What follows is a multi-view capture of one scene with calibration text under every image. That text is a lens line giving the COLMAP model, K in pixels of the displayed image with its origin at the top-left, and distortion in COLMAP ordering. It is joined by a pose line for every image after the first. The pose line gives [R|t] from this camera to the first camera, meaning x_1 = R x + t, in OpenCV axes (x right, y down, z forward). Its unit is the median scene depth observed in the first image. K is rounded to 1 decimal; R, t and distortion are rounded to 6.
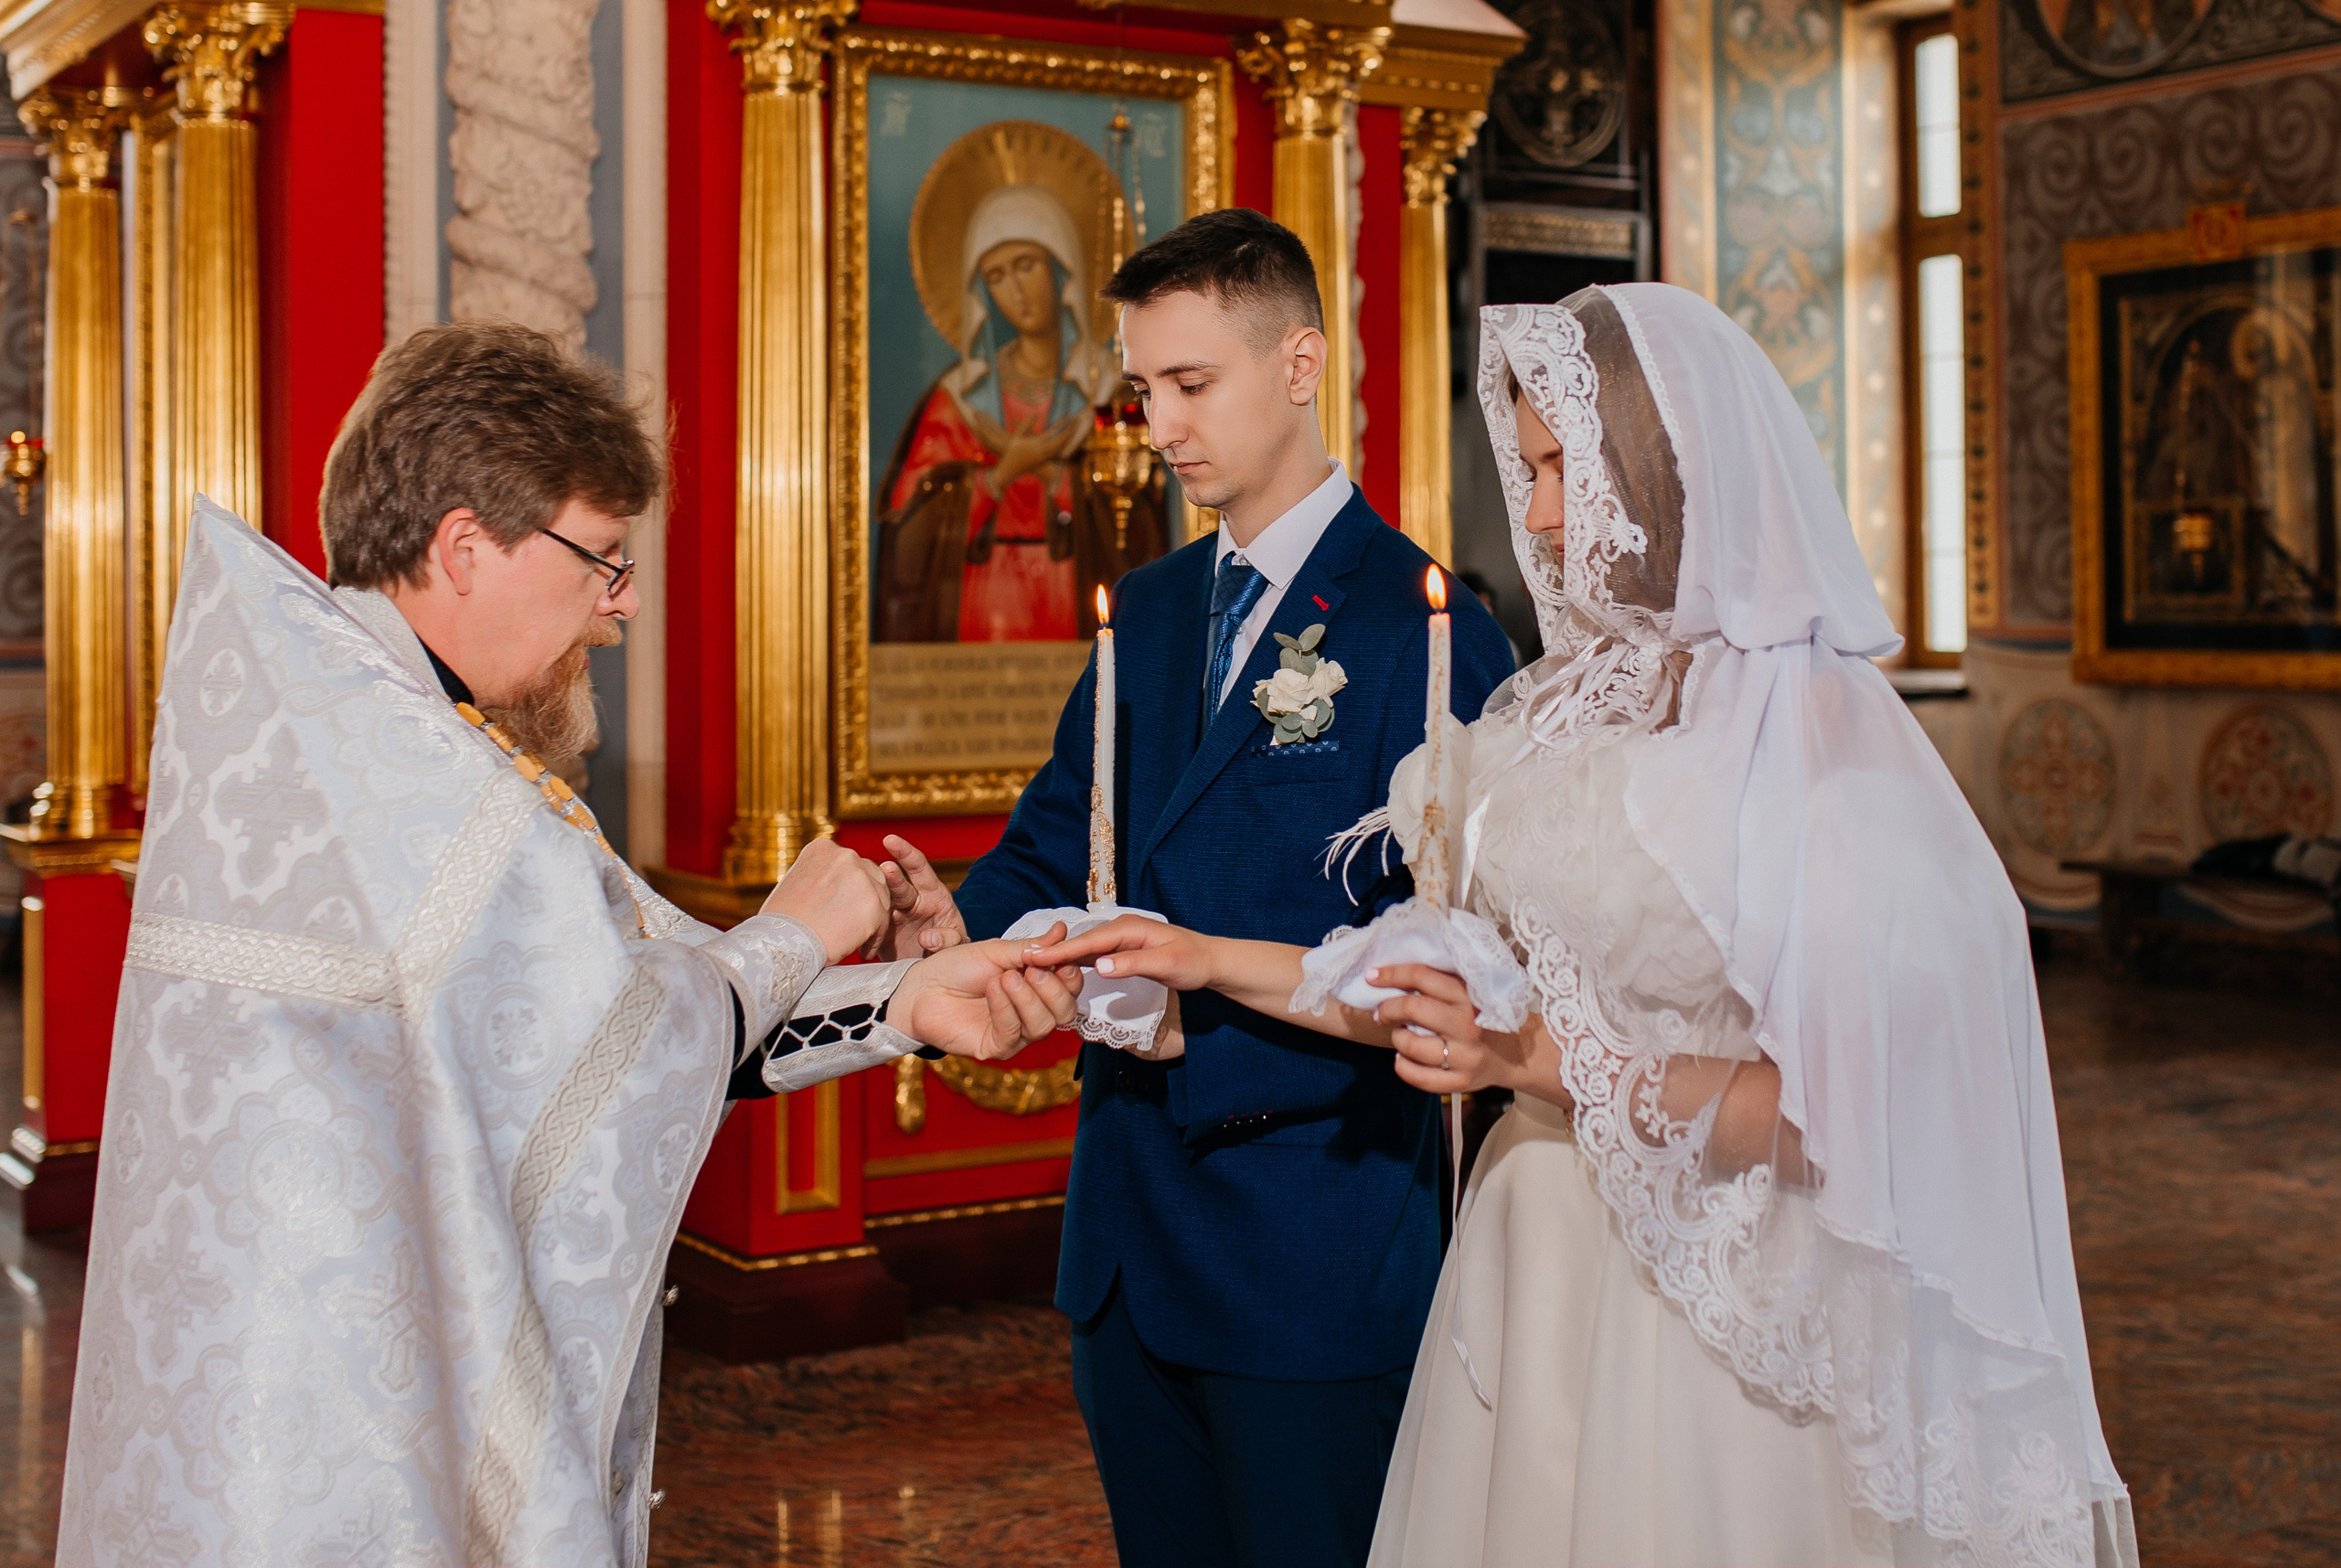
lens RADIAL K [[3228.3, 0, 1170.5], [0, 3228.3, 491.4], [0, 0, 1]] dist [-0.003557, -0.042078]
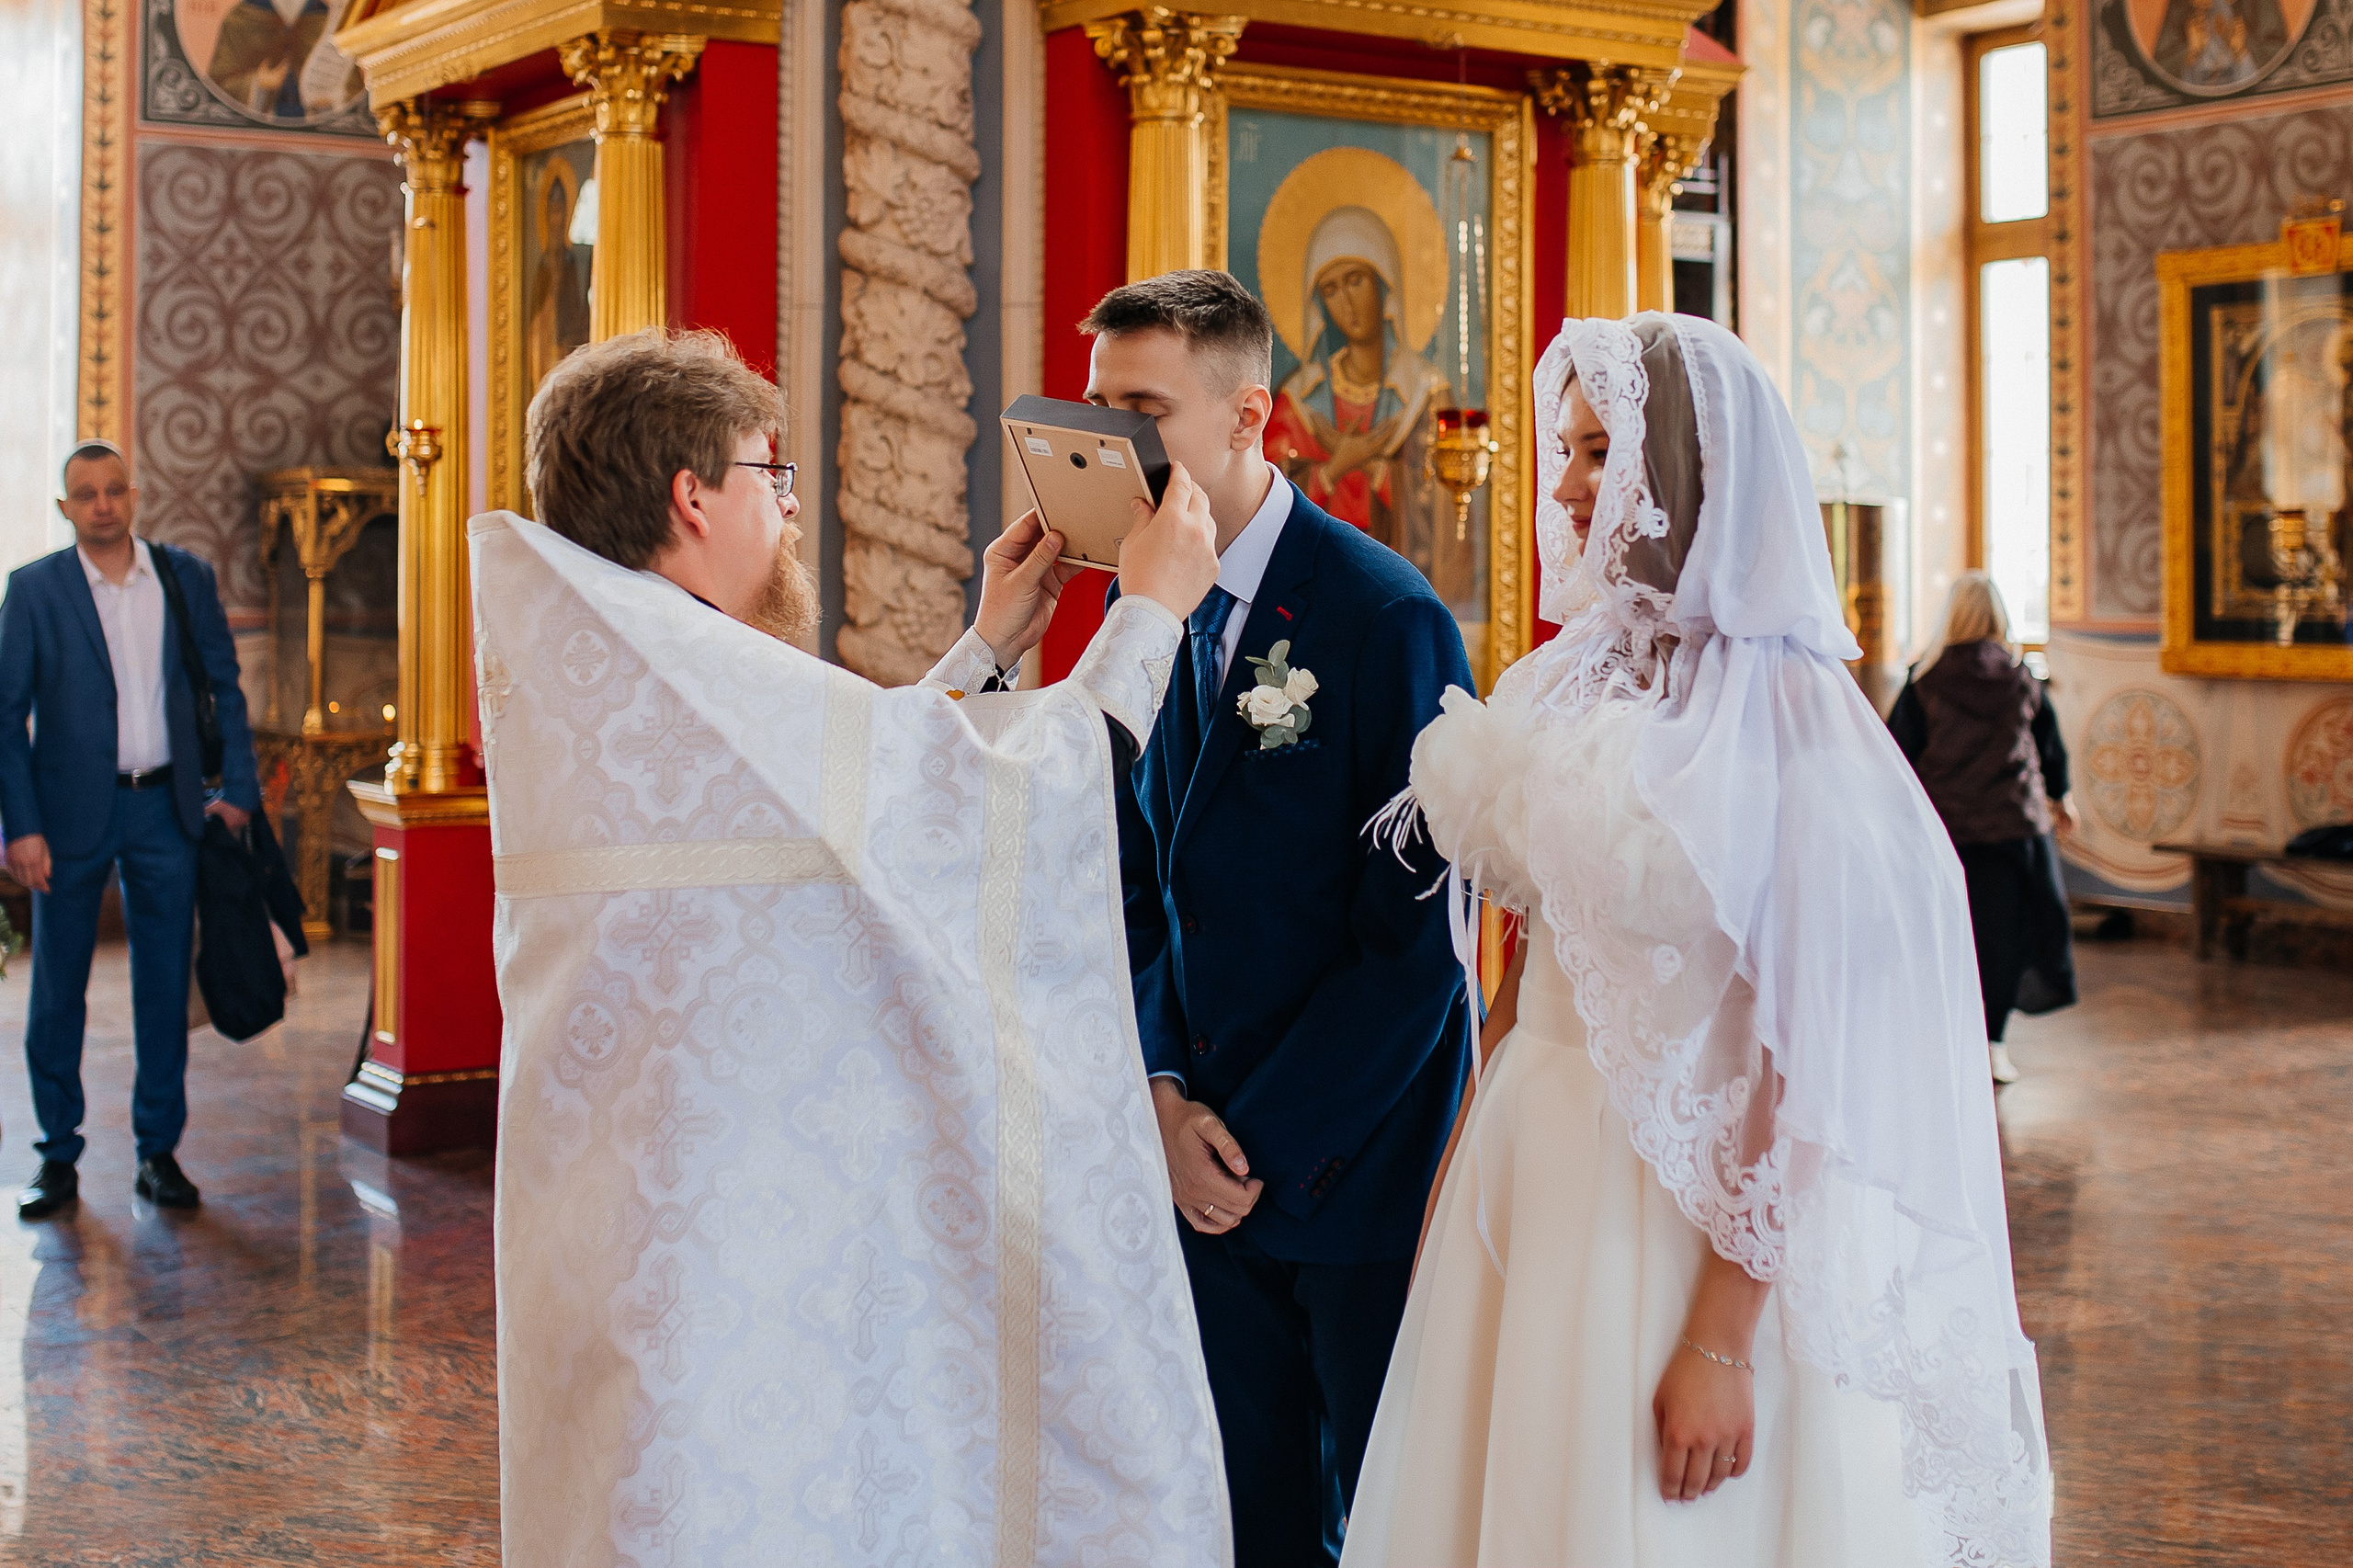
lens RADIAL K [[3245.1, 0, 1176.5], [0, 3245.1, 489.9], [0, 0, 1]] dist [-0.003557, -0.042078]
pose [[0.999815, 0.011900, 0.015095, -0.125413], [-0.011969, 0.999918, 0.004482, -0.003050], [-0.015040, -0.004662, 0.999876, -0.107620]]
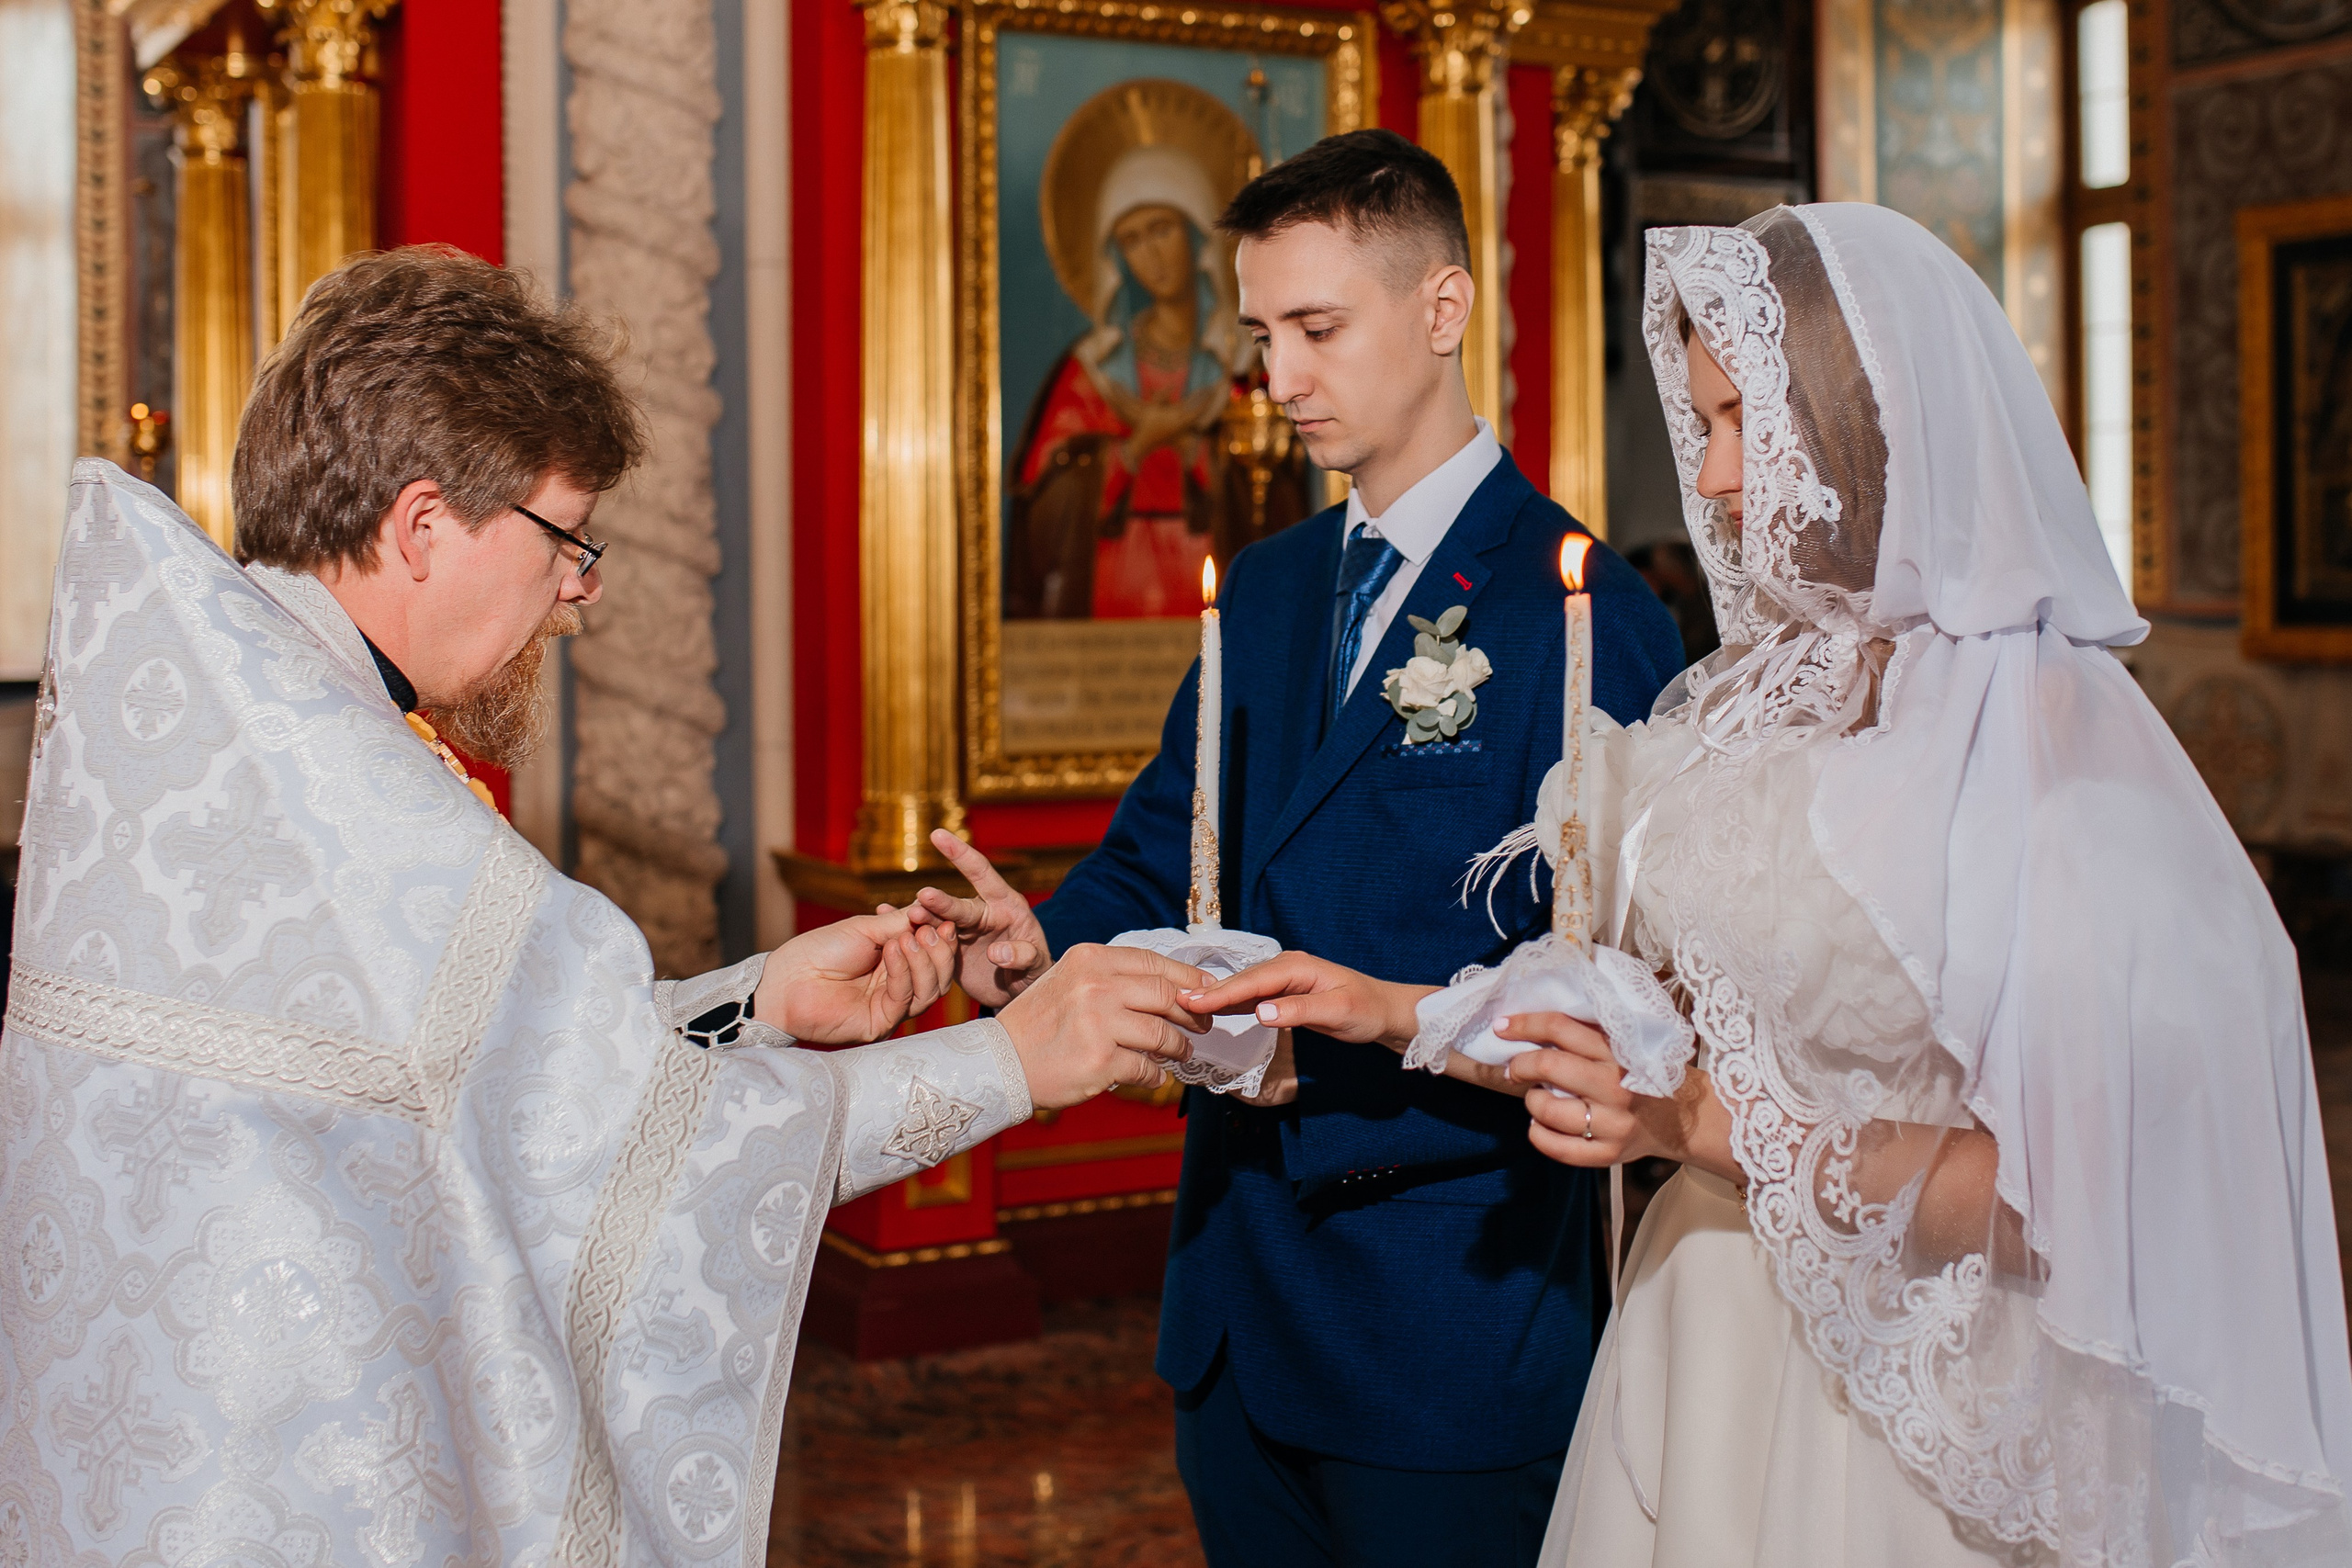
lens RADIAL K [[3187.5, 0, 1172.7], [0, 3187.5, 576.8], [0, 0, 1]] dist [-0.018098, -0.015725]
pose [[0.998851, -0.000069, -0.047917, 0.004246], [0.001715, 0.999410, 0.034304, 0.001020], [0.047886, -0.034347, 0.998262, 0.047726]]
